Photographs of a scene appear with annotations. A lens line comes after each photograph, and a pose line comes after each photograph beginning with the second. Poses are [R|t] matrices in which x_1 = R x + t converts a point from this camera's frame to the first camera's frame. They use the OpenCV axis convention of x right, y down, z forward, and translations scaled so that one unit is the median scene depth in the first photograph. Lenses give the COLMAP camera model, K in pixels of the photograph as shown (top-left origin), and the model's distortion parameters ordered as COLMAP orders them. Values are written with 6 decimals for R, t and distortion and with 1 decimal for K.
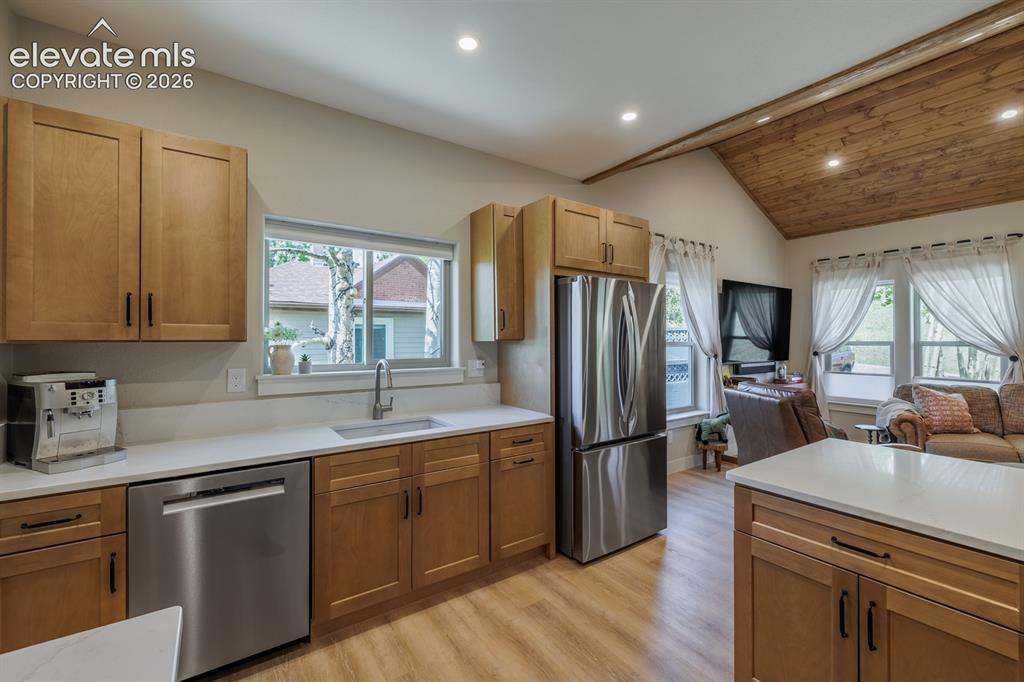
lens RADIAL K [[427.3, 0, 511.2], [0, 427.3, 337.4], [0, 0, 1]] dist [-0.004056, 0.000087]
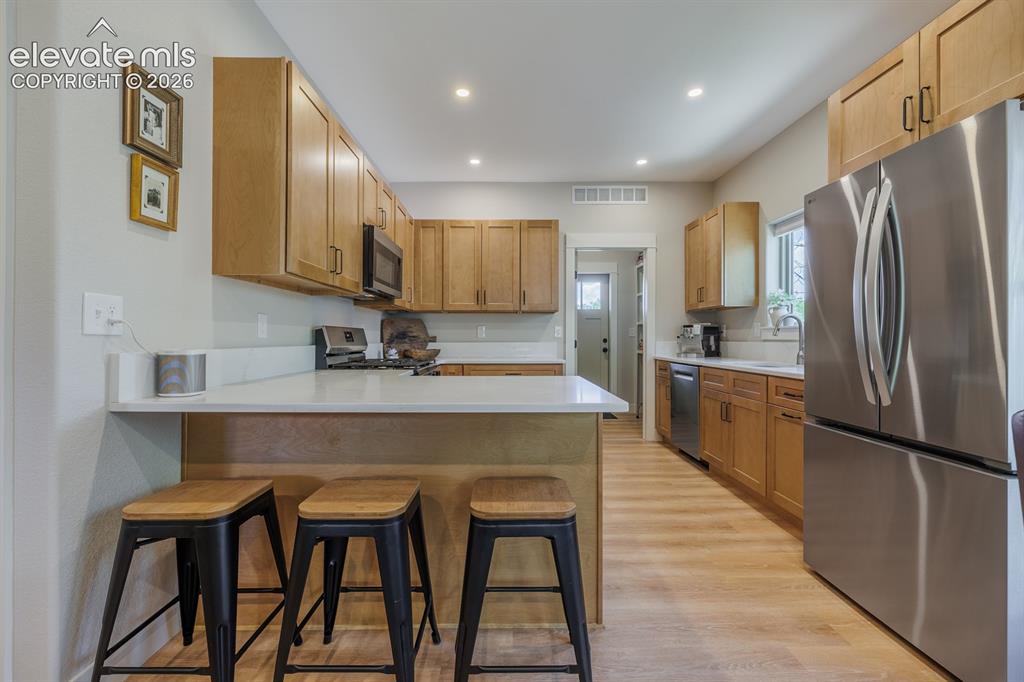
lens RADIAL K [[427.3, 0, 507.5], [0, 427.3, 338.2], [0, 0, 1]] dist [-0.004056, 0.000087]
pose [[-0.566160, 0.000682, -0.824295, 1.265478], [0.001946, 0.999998, -0.000509, 0.130930], [0.824293, -0.001893, -0.566160, 1.120064]]
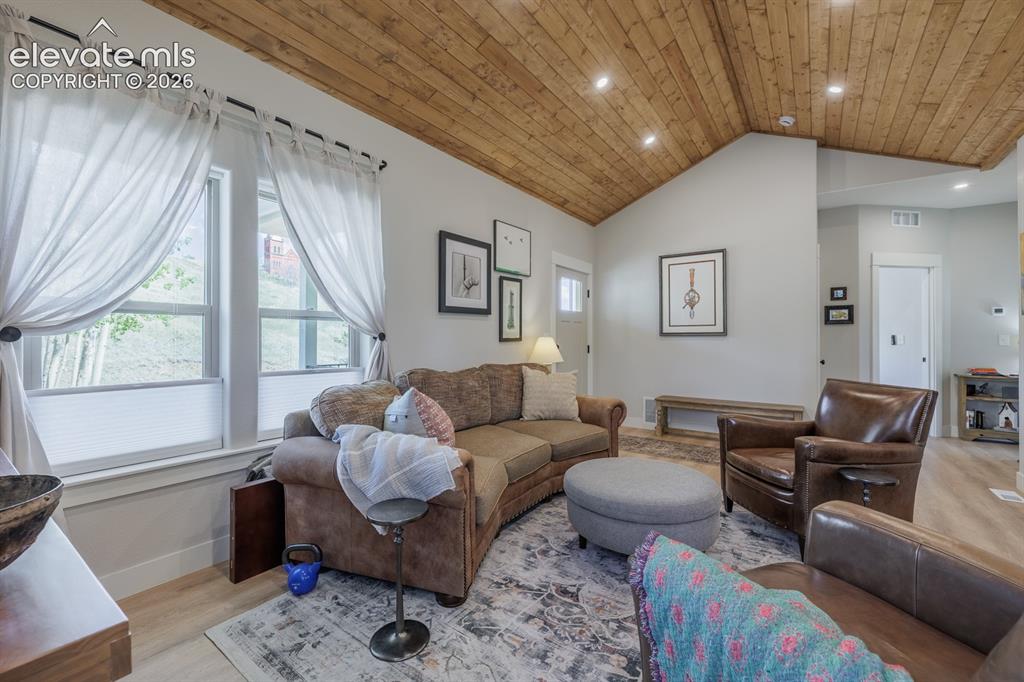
lens RADIAL K [[427.3, 0, 514.4], [0, 427.3, 337.7], [0, 0, 1]] dist [-0.004056, 0.000087]
pose [[-0.338218, 0.005436, 0.941052, 0.794235], [-0.002228, 0.999976, -0.006577, 0.102006], [-0.941065, -0.004321, -0.338198, 1.891455]]
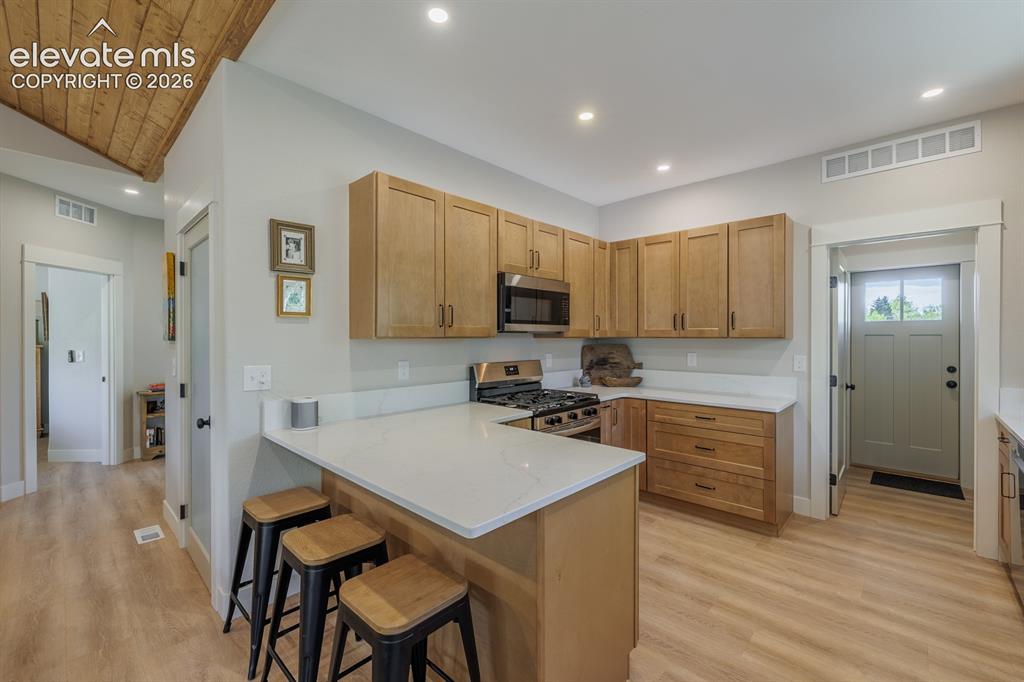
lens RADIAL K [[427.3, 0, 511.1], [0, 427.3, 336.9], [0, 0, 1]] dist [-0.004056, 0.000087]
pose [[-0.978063, 0.002696, -0.208294, 0.746710], [0.003007, 0.999995, -0.001177, 0.009250], [0.208290, -0.001778, -0.978066, 1.396403]]
